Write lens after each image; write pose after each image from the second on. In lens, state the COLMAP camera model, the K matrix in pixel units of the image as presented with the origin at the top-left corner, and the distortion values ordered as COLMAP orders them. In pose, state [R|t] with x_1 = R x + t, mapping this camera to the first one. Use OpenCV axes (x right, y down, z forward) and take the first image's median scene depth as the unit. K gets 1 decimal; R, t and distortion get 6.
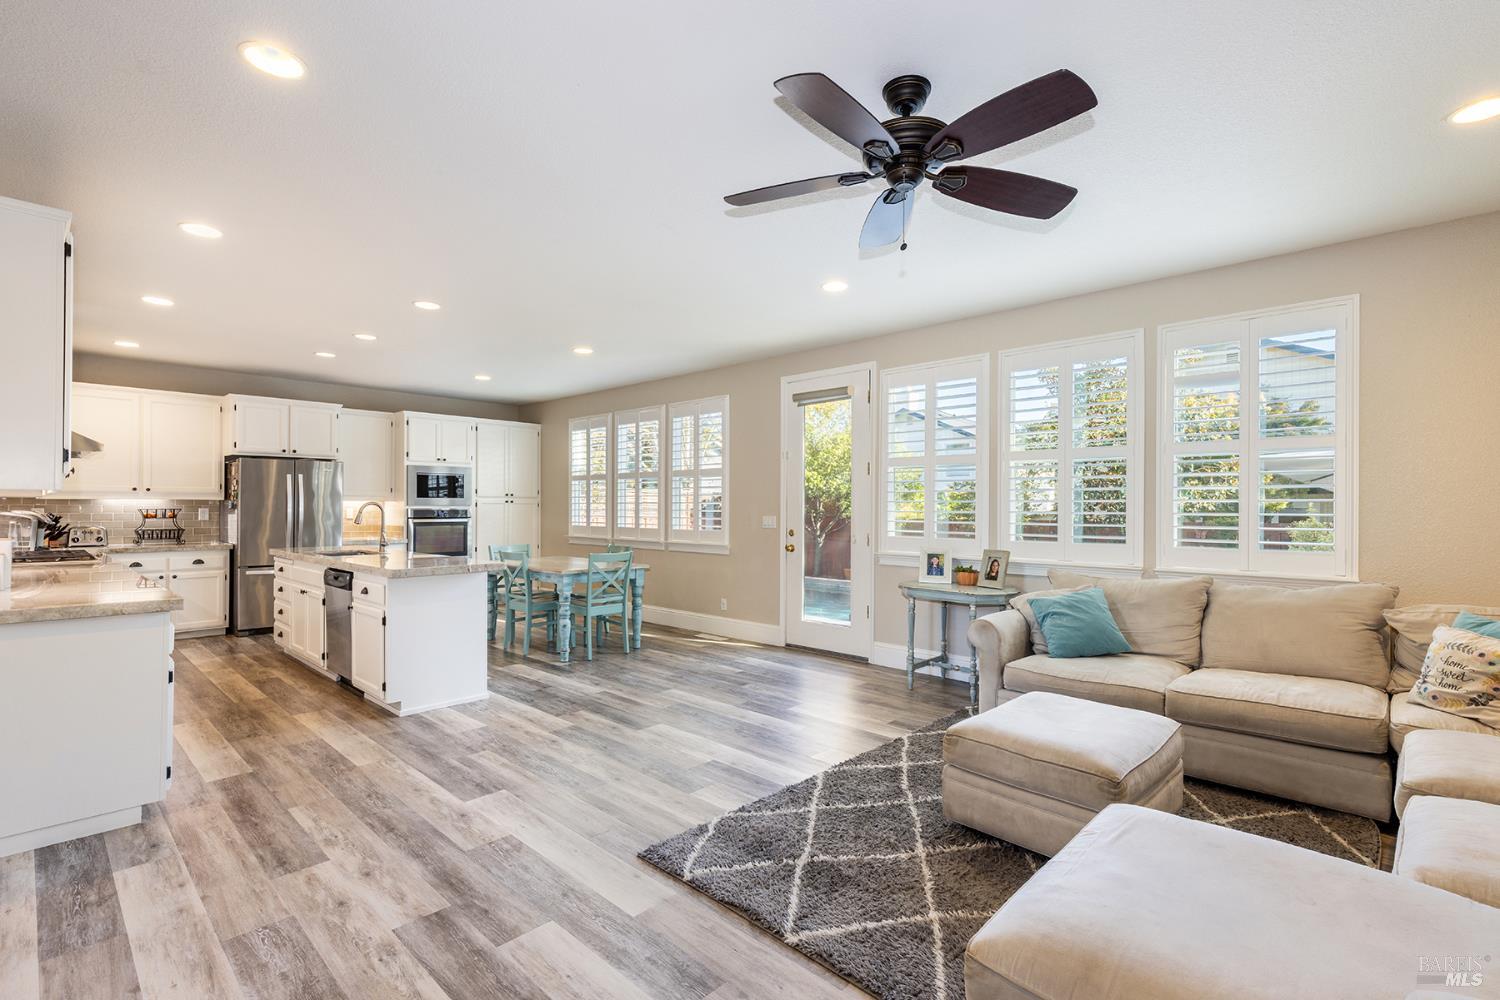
lens RADIAL K [[678.5, 0, 755.5], [0, 678.5, 502.3], [0, 0, 1]] dist [0.008687, -0.000416]
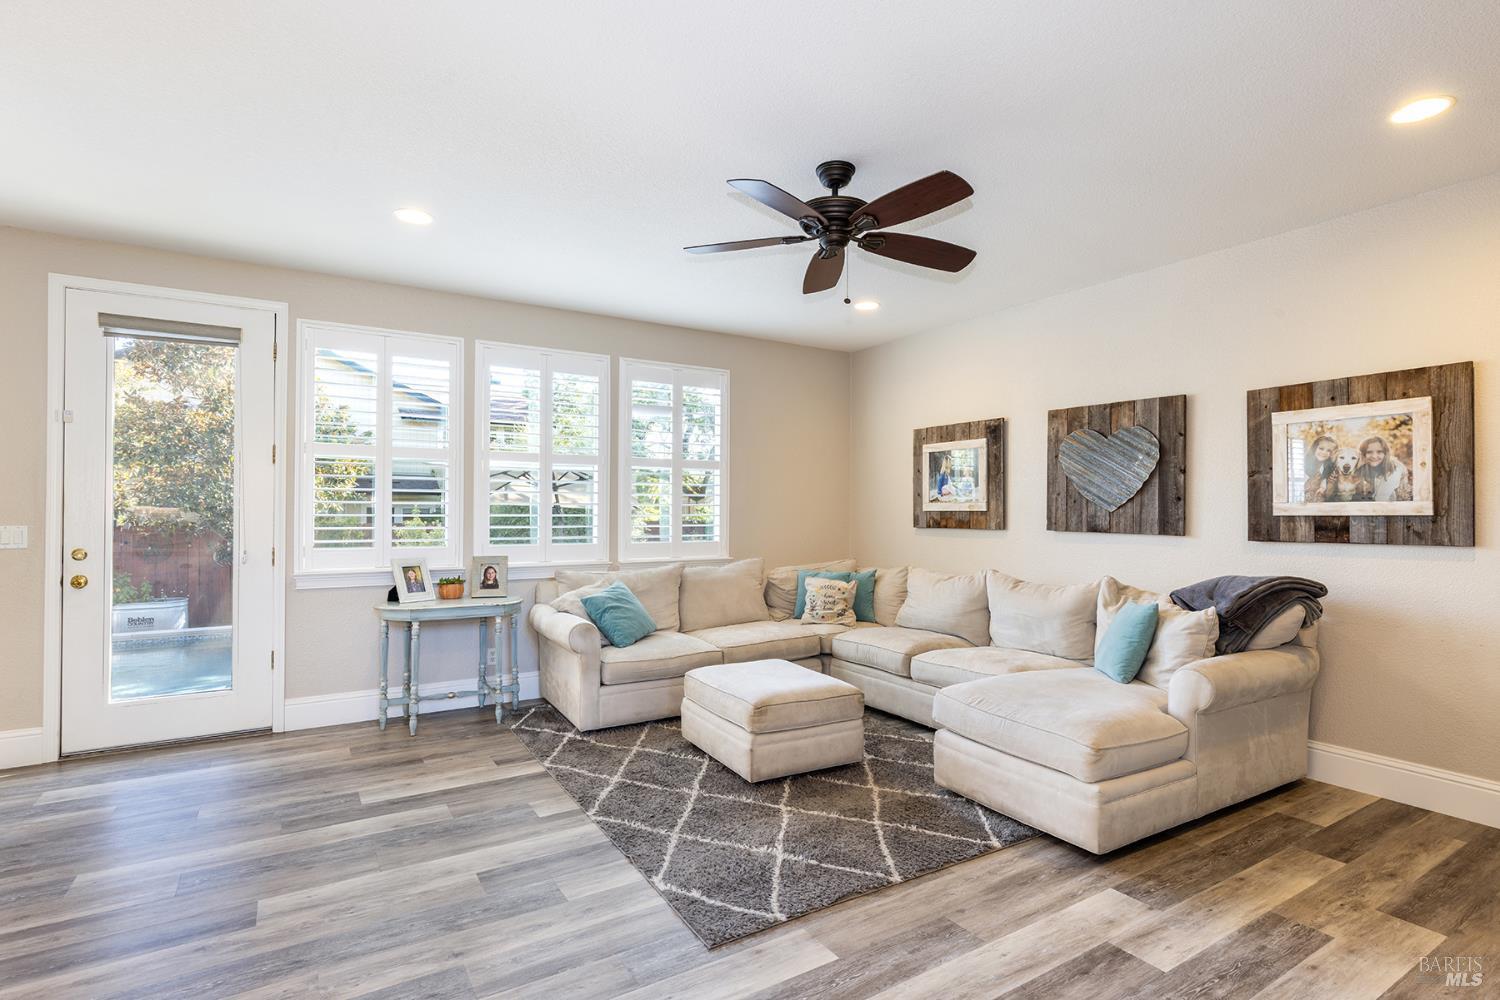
lens RADIAL K [[736.1, 0, 765.7], [0, 736.1, 506.5], [0, 0, 1]] dist [0.001355, 0.000178]
pose [[0.251783, 0.002505, 0.967780, -0.416836], [-0.009643, 0.999954, -0.000080, -0.000962], [-0.967736, -0.009312, 0.251796, 0.302649]]
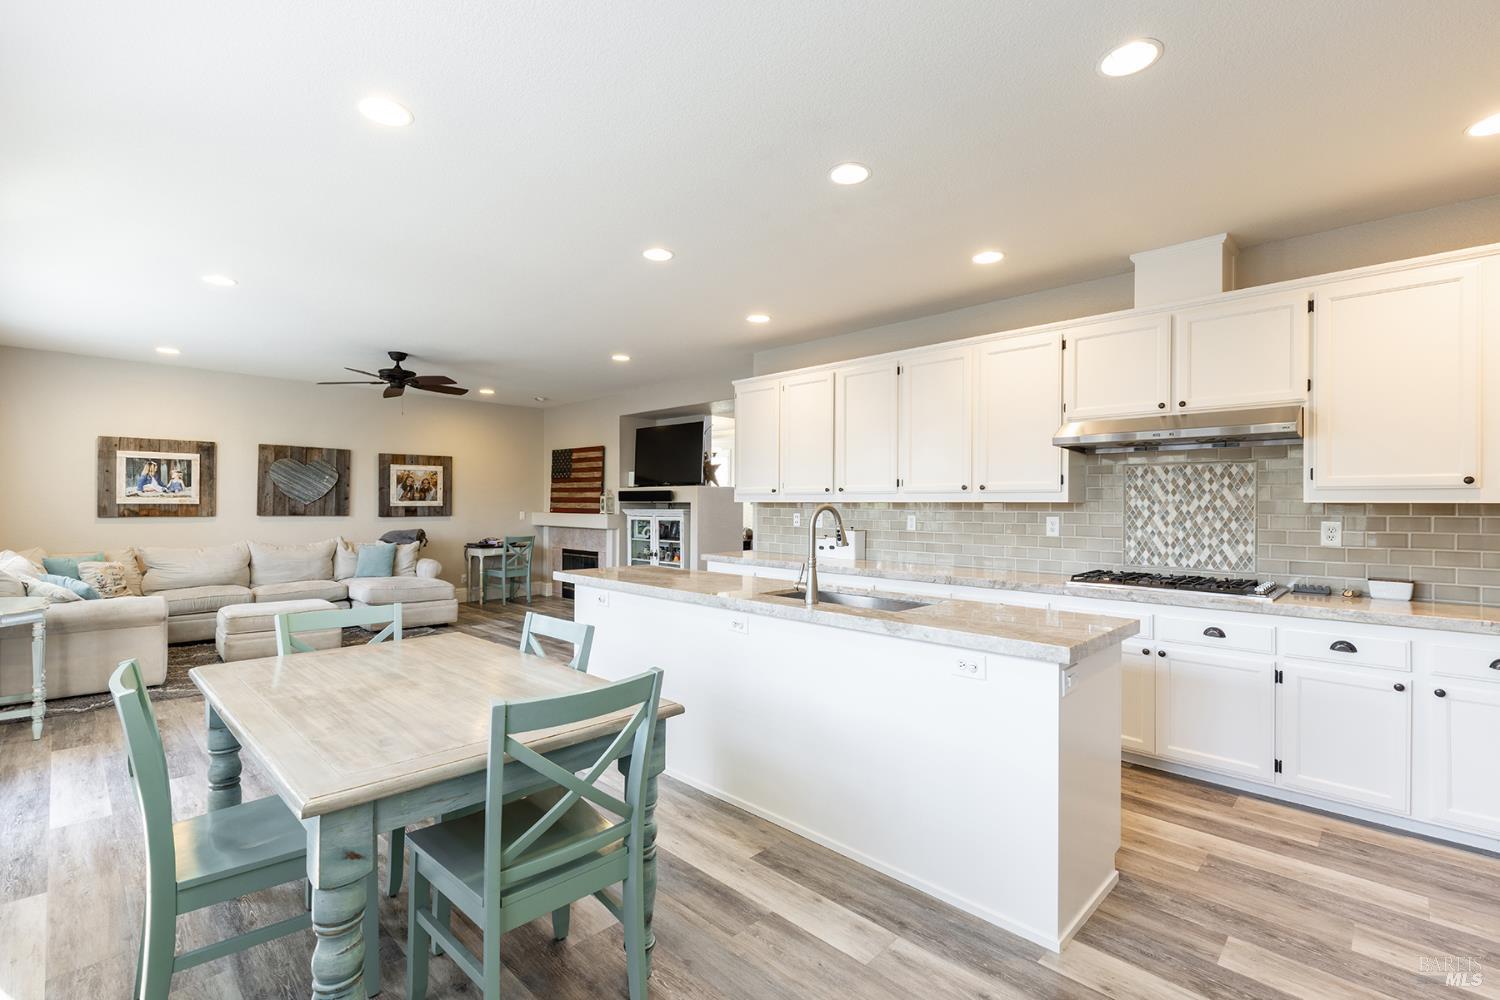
lens RADIAL K [[678.5, 0, 753.8], [0, 678.5, 501.6], [0, 0, 1]] dist [0.008687, -0.000416]
pose [[-0.999720, -0.009026, 0.021861, -0.489888], [-0.009308, 0.999874, -0.012840, 0.004242], [-0.021742, -0.013040, -0.999679, 1.428749]]
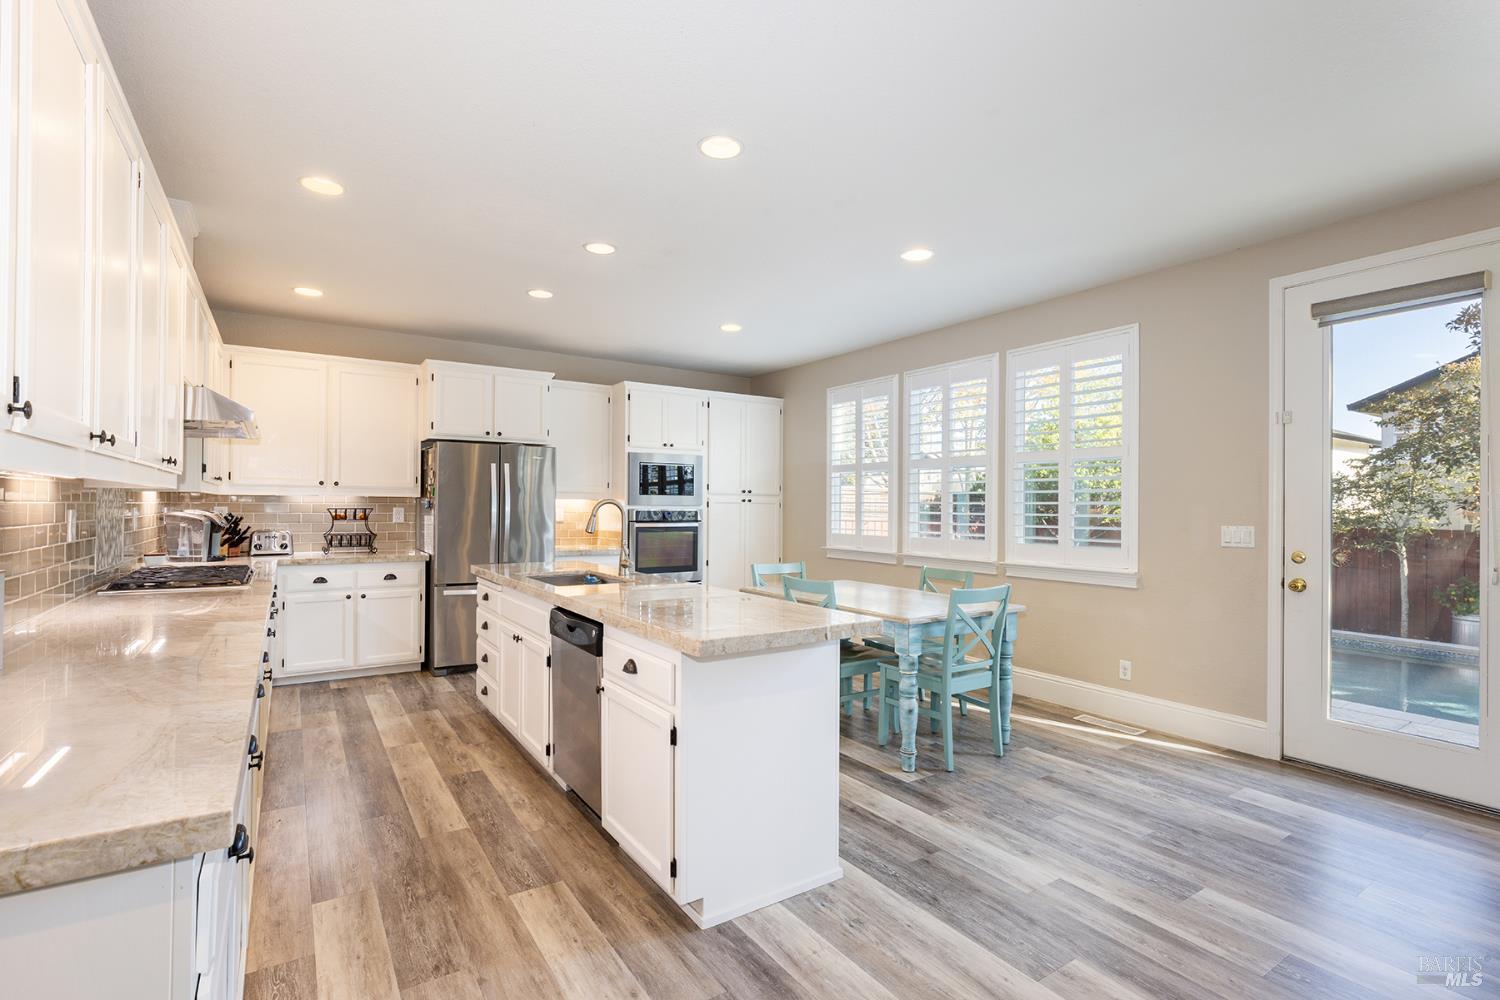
lens RADIAL K [[703.1, 0, 758.2], [0, 703.1, 503.3], [0, 0, 1]] dist [-0.001778, 0.001632]
pose [[0.973731, 0.003548, -0.227673, -0.256231], [-0.003422, 0.999994, 0.000947, 0.001892], [0.227675, -0.000143, 0.973737, 0.355969]]
